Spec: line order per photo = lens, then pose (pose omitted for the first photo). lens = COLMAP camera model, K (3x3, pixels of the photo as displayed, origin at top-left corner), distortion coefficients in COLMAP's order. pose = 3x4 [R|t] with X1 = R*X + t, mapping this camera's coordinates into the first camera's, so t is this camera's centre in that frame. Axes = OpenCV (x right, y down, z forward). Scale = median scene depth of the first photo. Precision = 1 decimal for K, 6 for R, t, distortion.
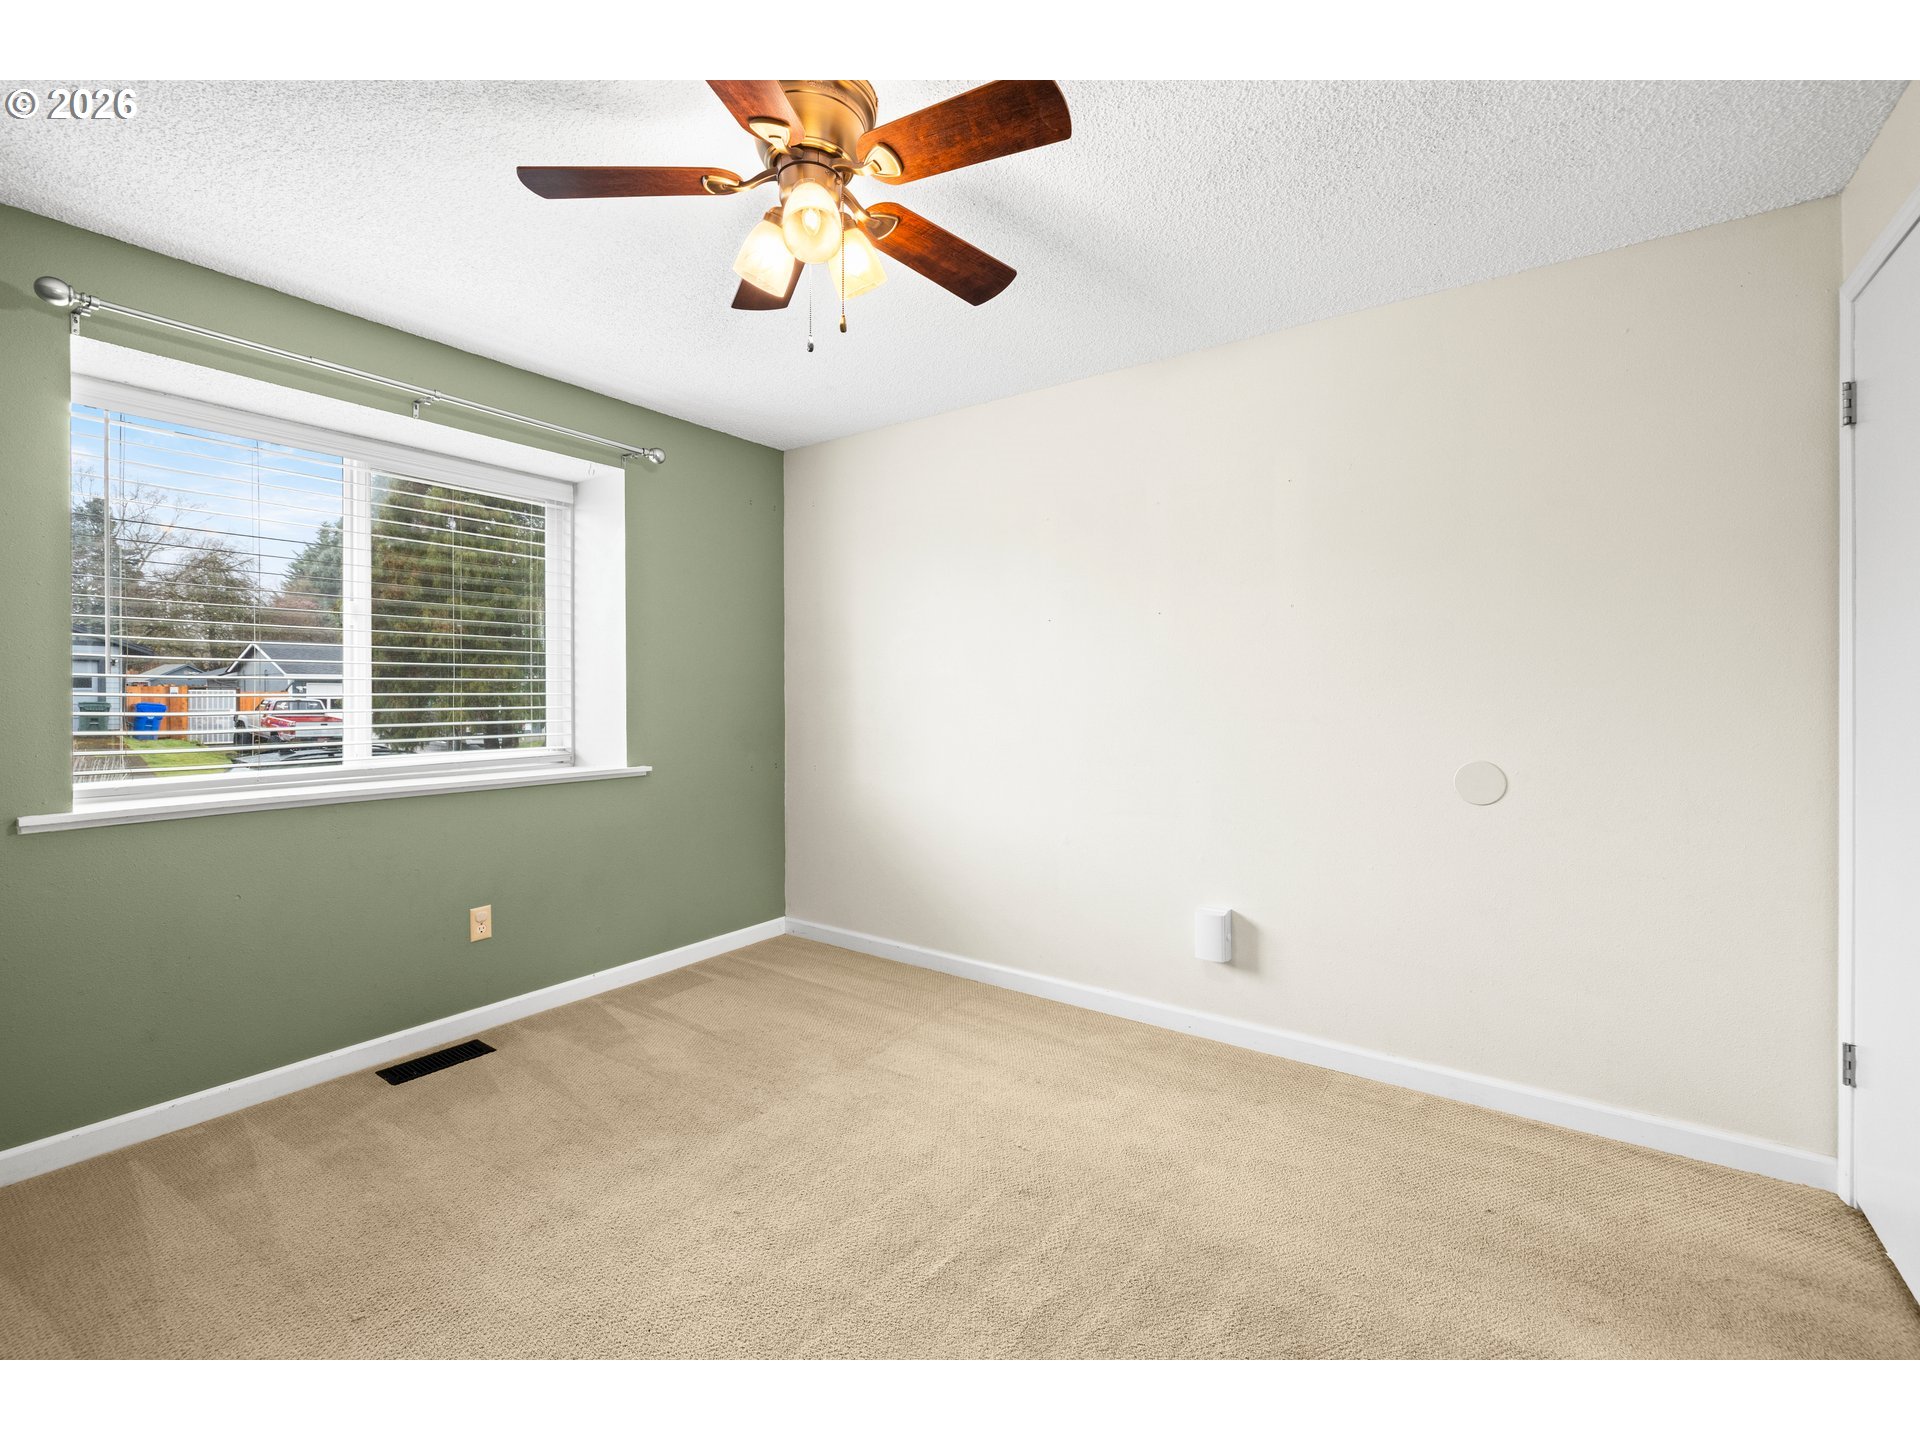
lens RADIAL K [[815.8, 0, 961.8], [0, 815.8, 701.4], [0, 0, 1]] dist [-0.001587, -0.000126]
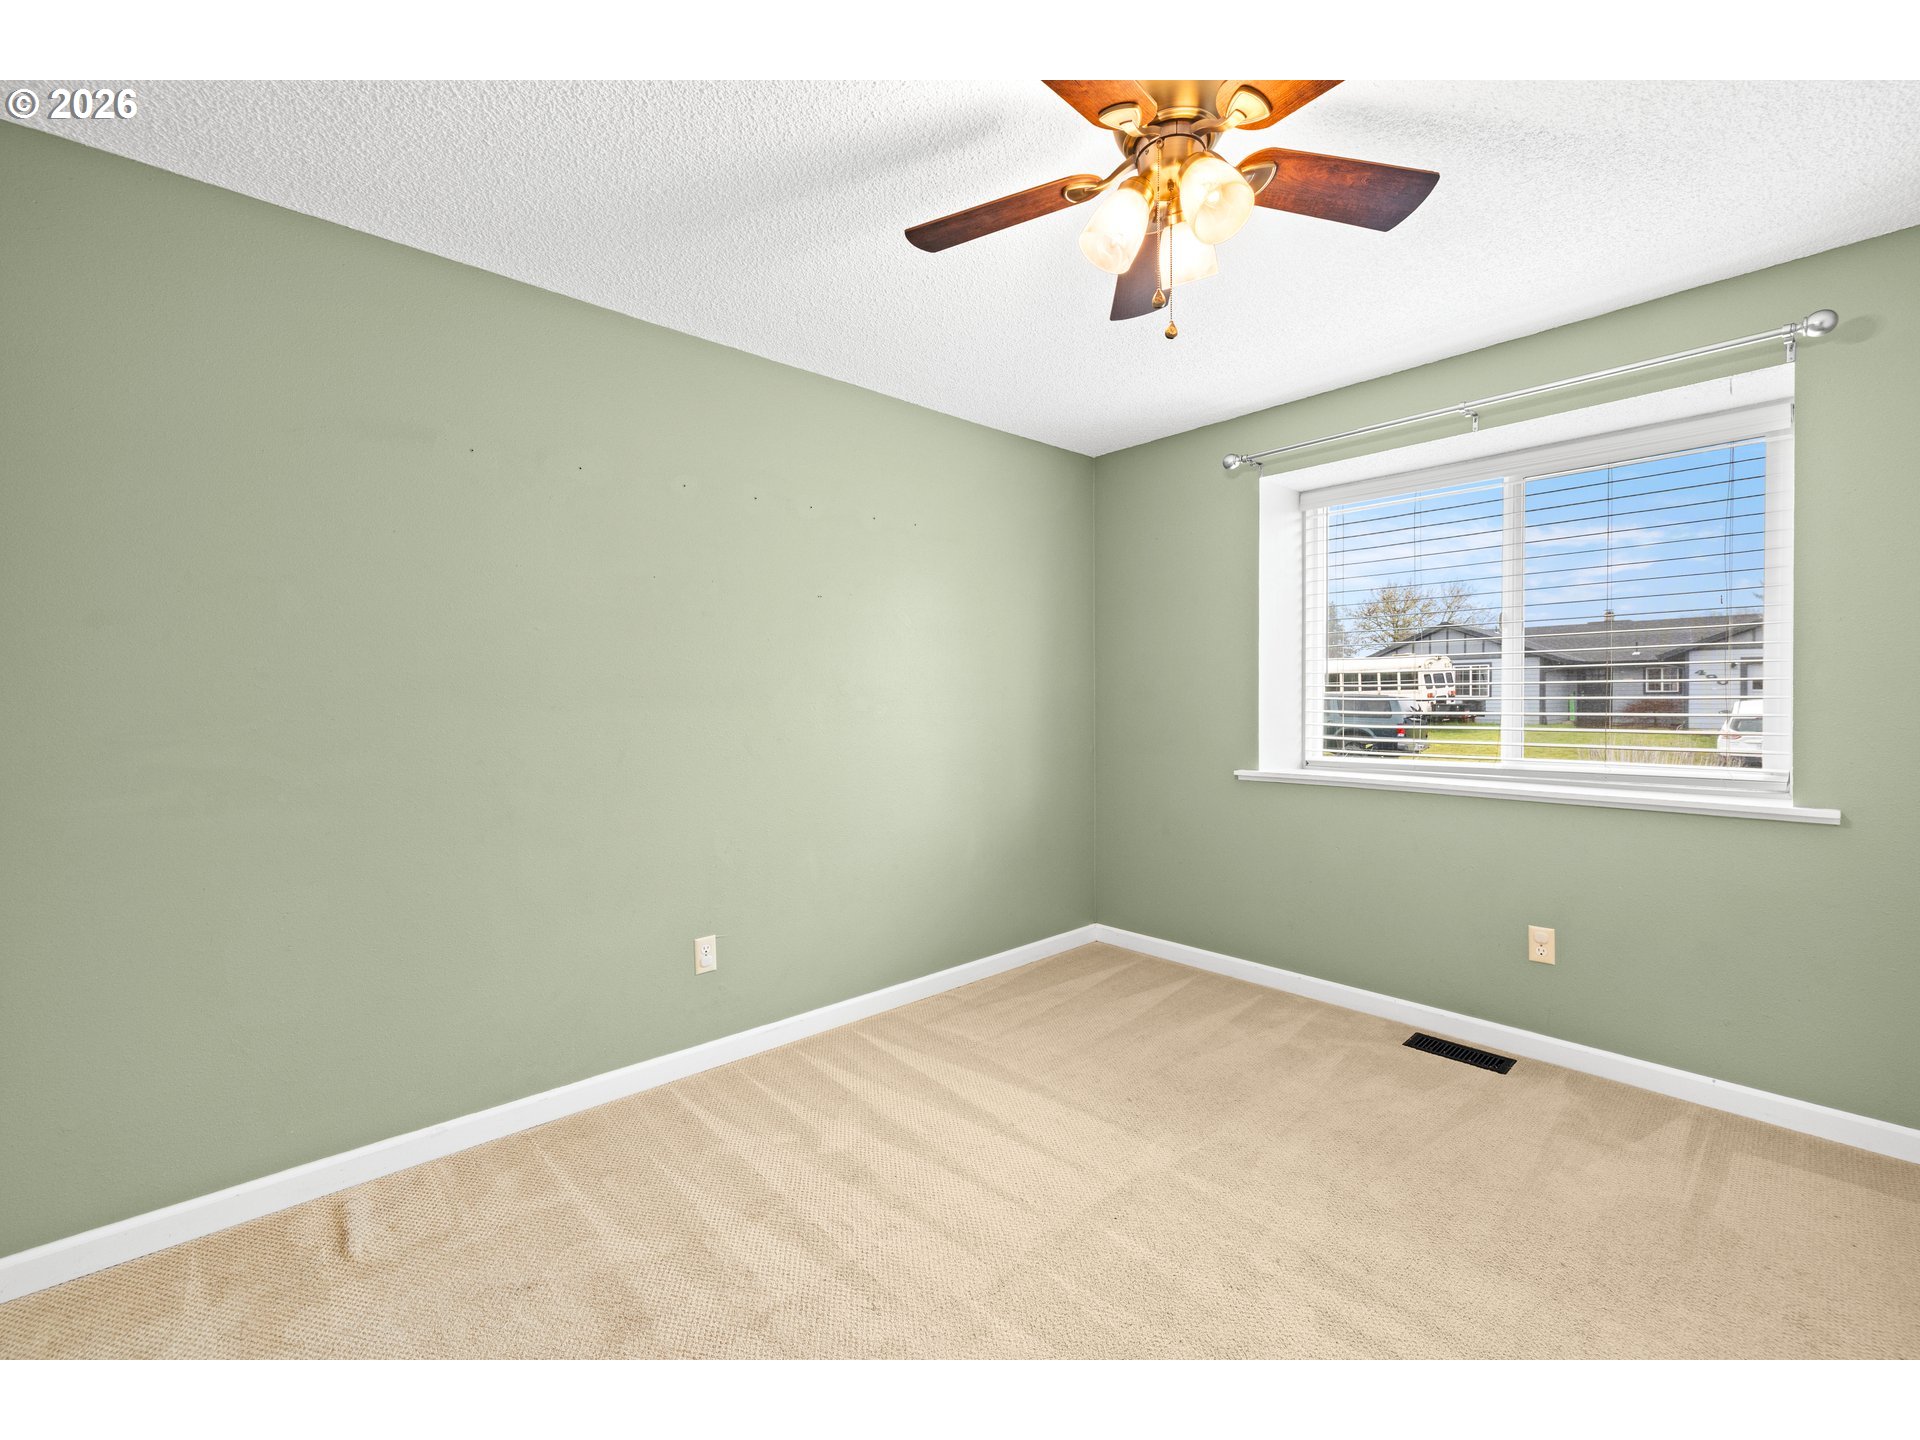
lens RADIAL K [[815.8, 0, 961.8], [0, 815.8, 701.4], [0, 0, 1]] dist [-0.001587, -0.000126]
pose [[-0.222985, 0.004430, -0.974812, 0.487352], [-0.007636, 0.999951, 0.006291, -0.005343], [0.974792, 0.008846, -0.222940, 0.593079]]
